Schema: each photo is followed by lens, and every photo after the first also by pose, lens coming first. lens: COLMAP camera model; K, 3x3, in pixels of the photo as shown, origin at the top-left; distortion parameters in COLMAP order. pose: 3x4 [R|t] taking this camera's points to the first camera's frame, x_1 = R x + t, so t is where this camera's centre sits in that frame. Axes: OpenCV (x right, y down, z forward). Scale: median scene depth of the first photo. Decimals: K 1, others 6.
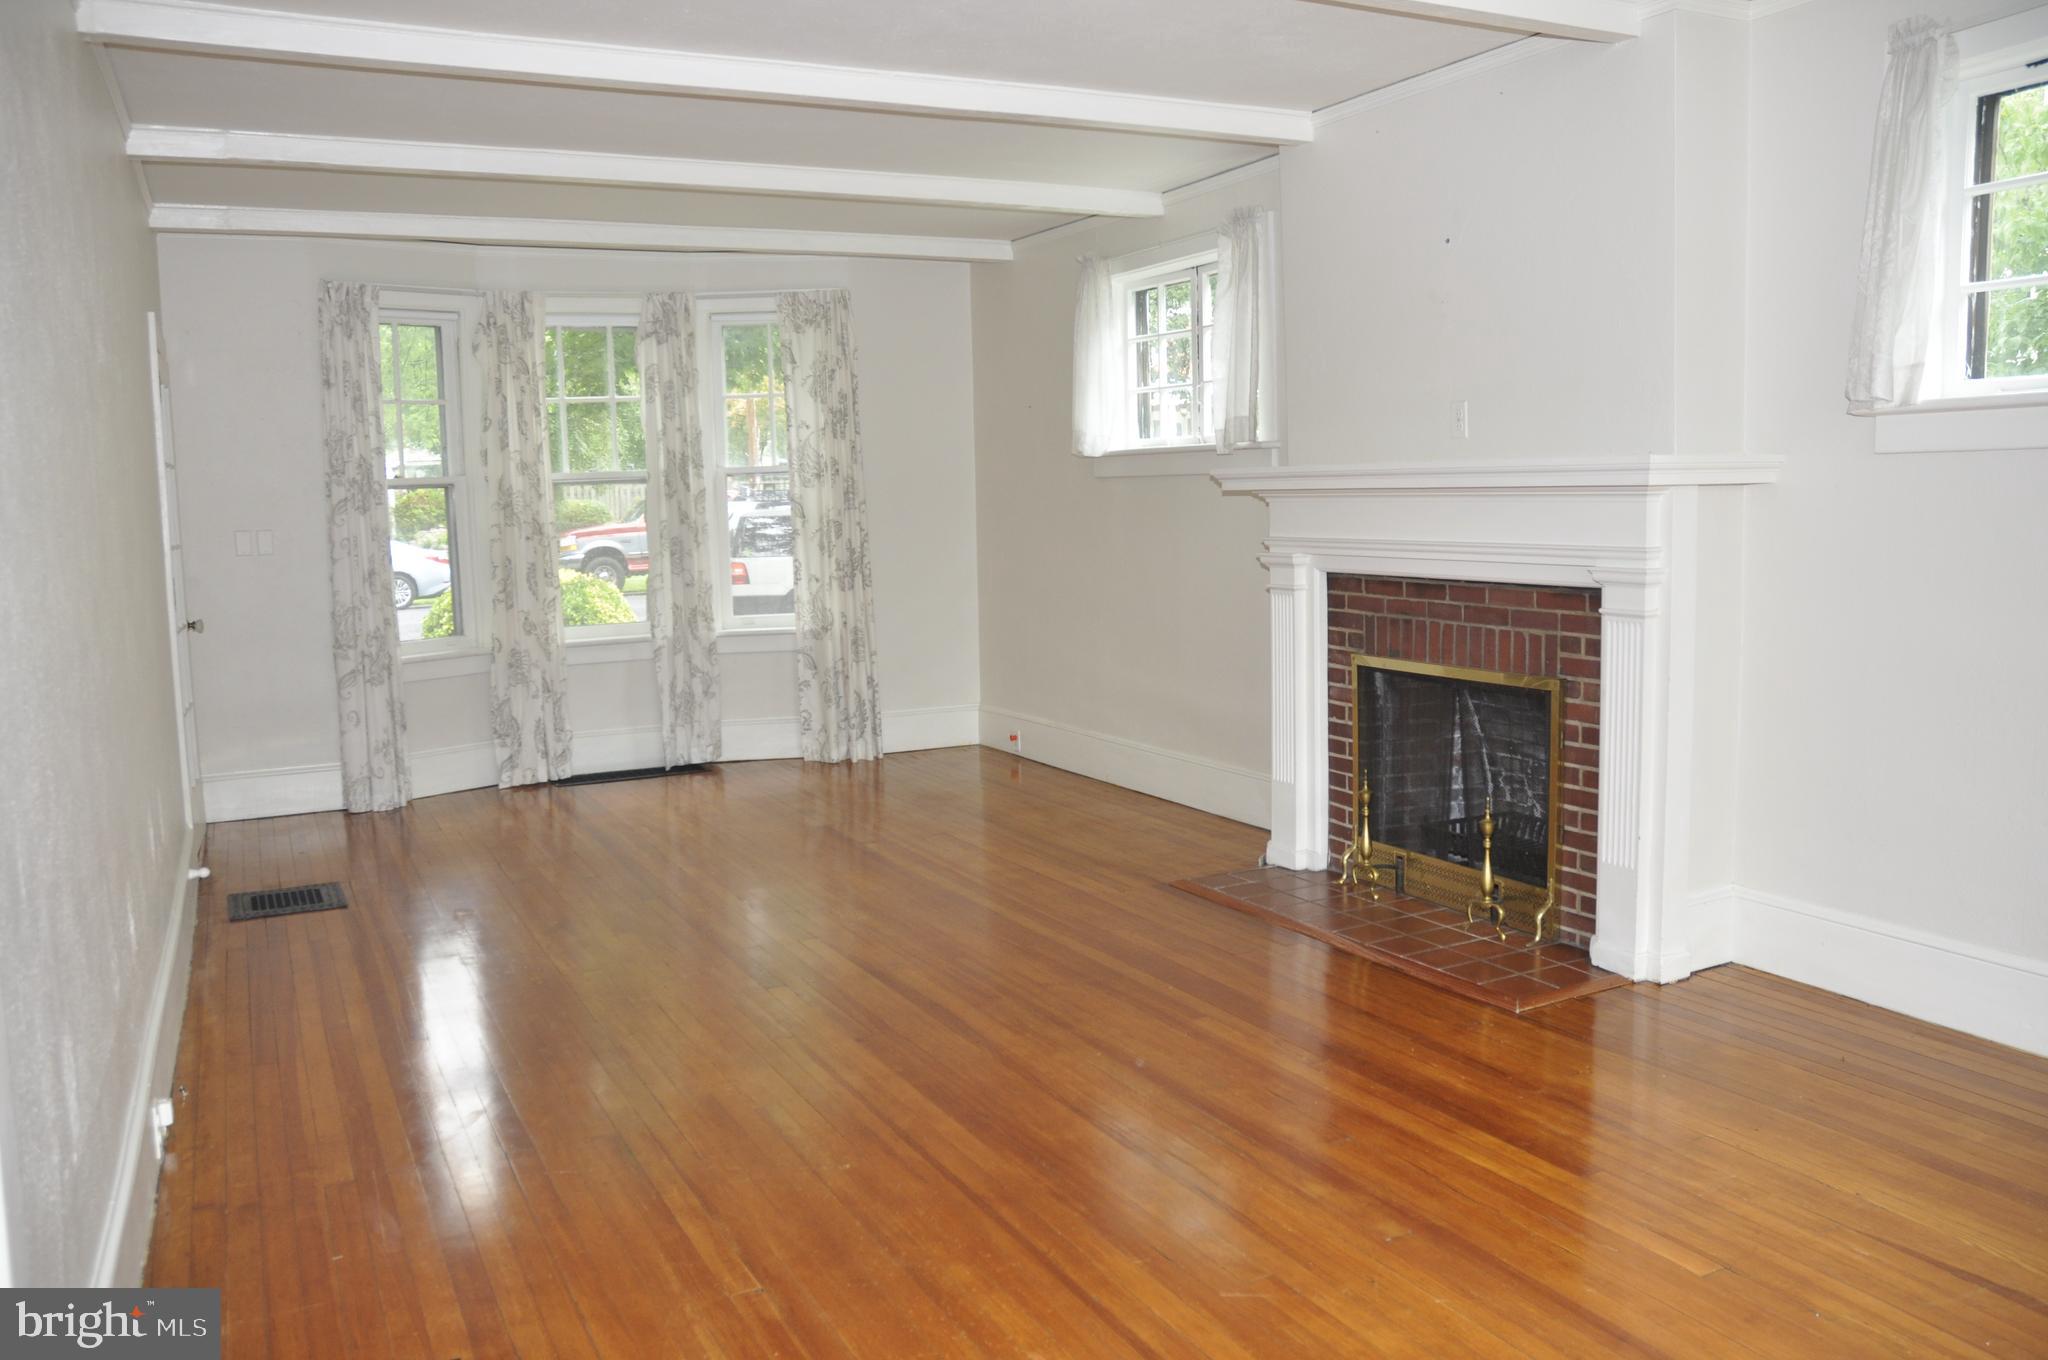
lens RADIAL K [[1639.6, 0, 1024.0], [0, 1639.6, 680.0], [0, 0, 1]] dist [-0.158081, 0.174130]
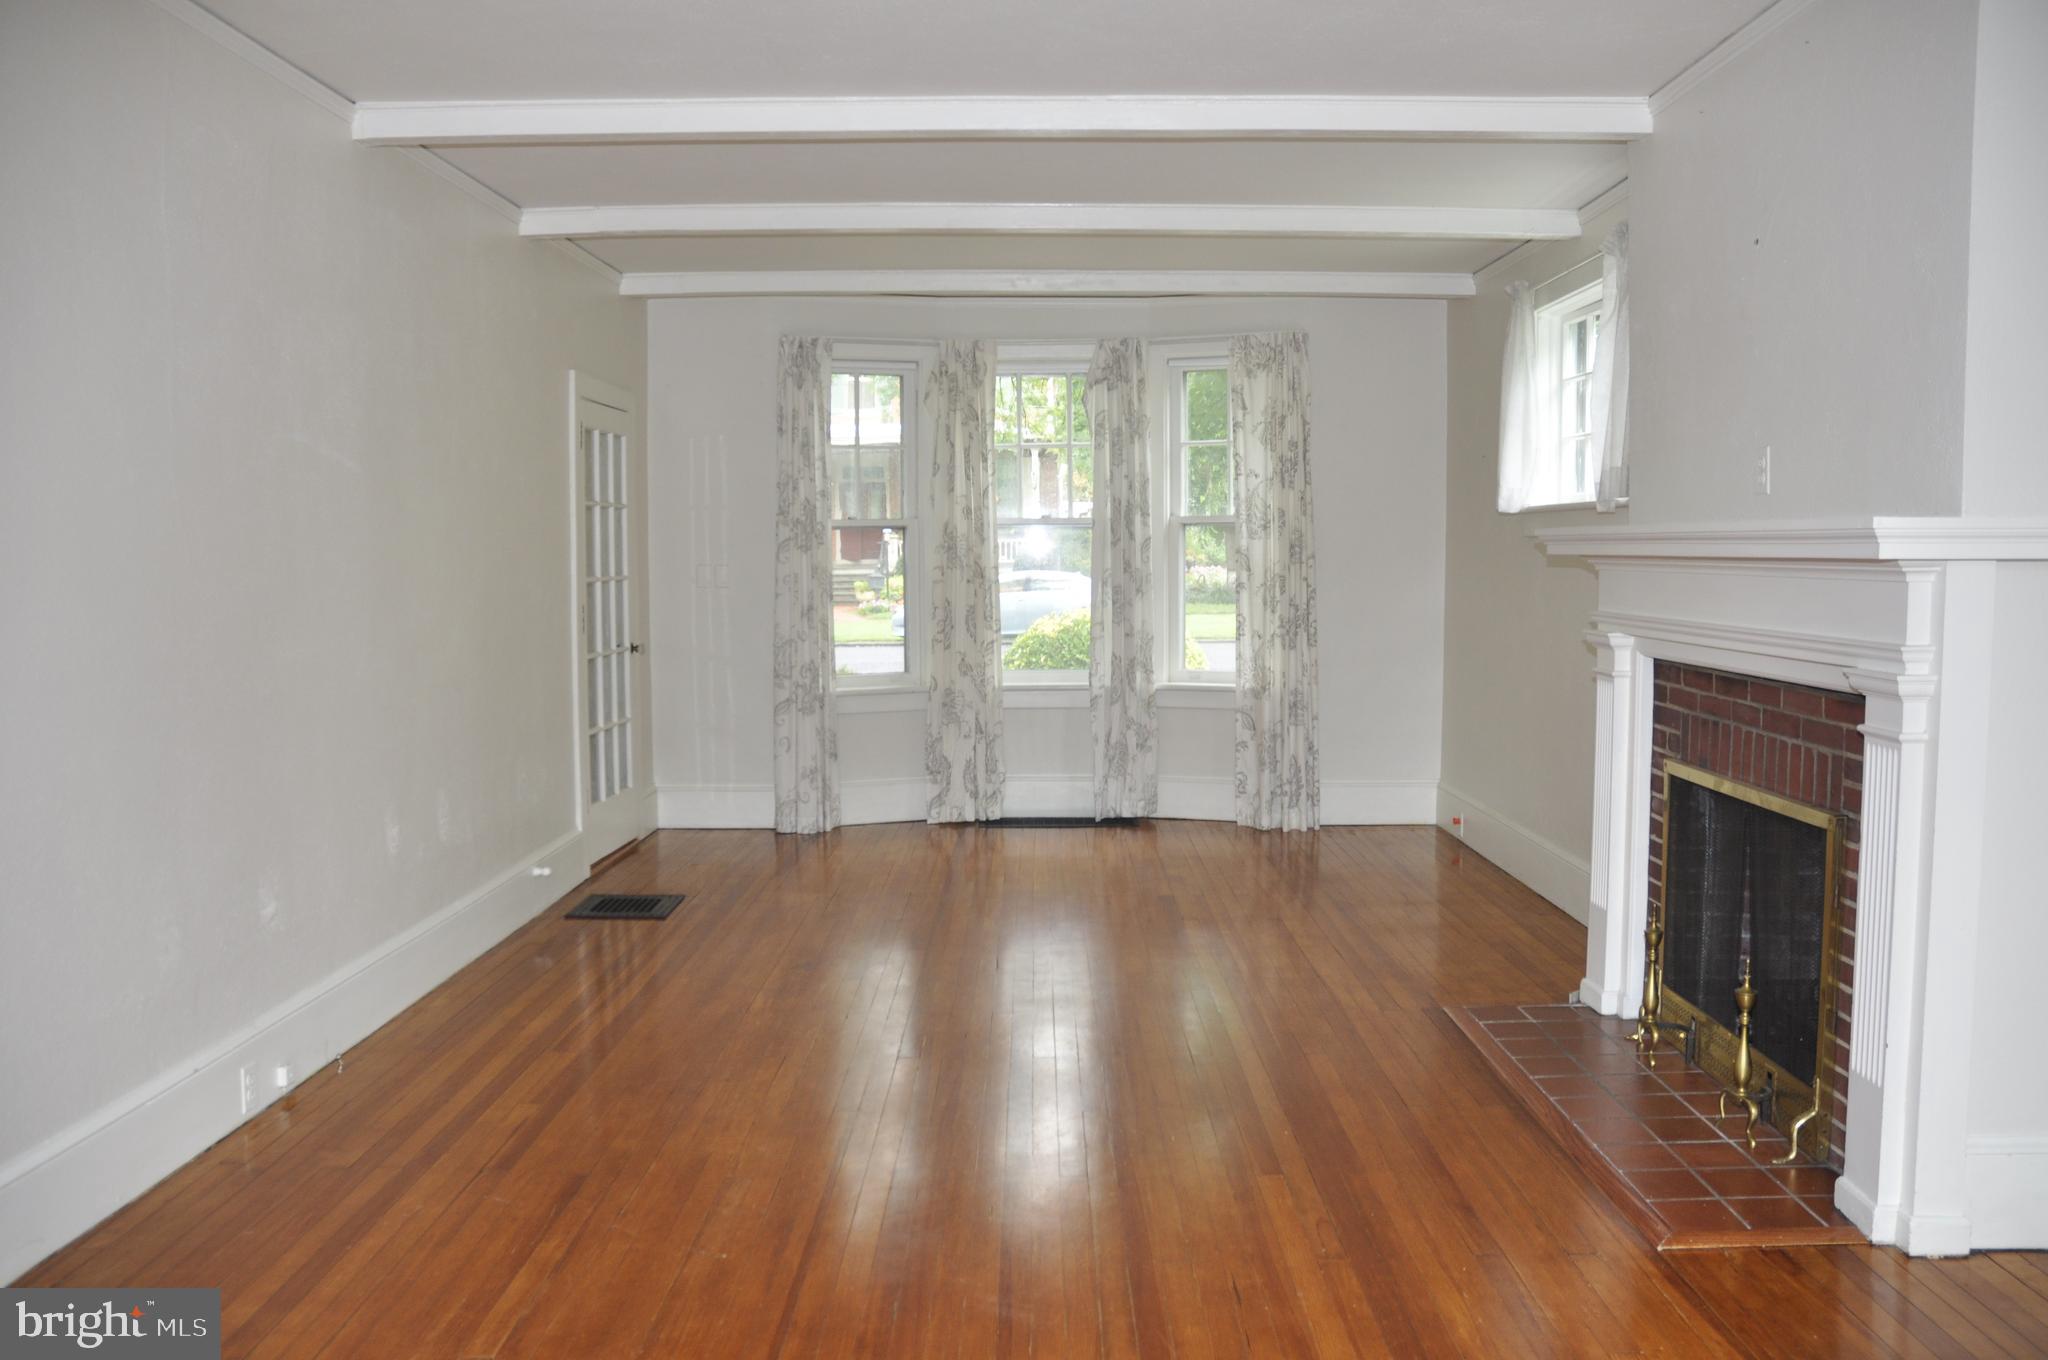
lens RADIAL K [[1639.6, 0, 1024.0], [0, 1639.6, 680.0], [0, 0, 1]] dist [-0.158081, 0.174130]
pose [[0.887806, 0.059097, -0.456409, 0.198955], [-0.071981, 0.997347, -0.010879, -0.016743], [0.454555, 0.042511, 0.889704, 0.098543]]
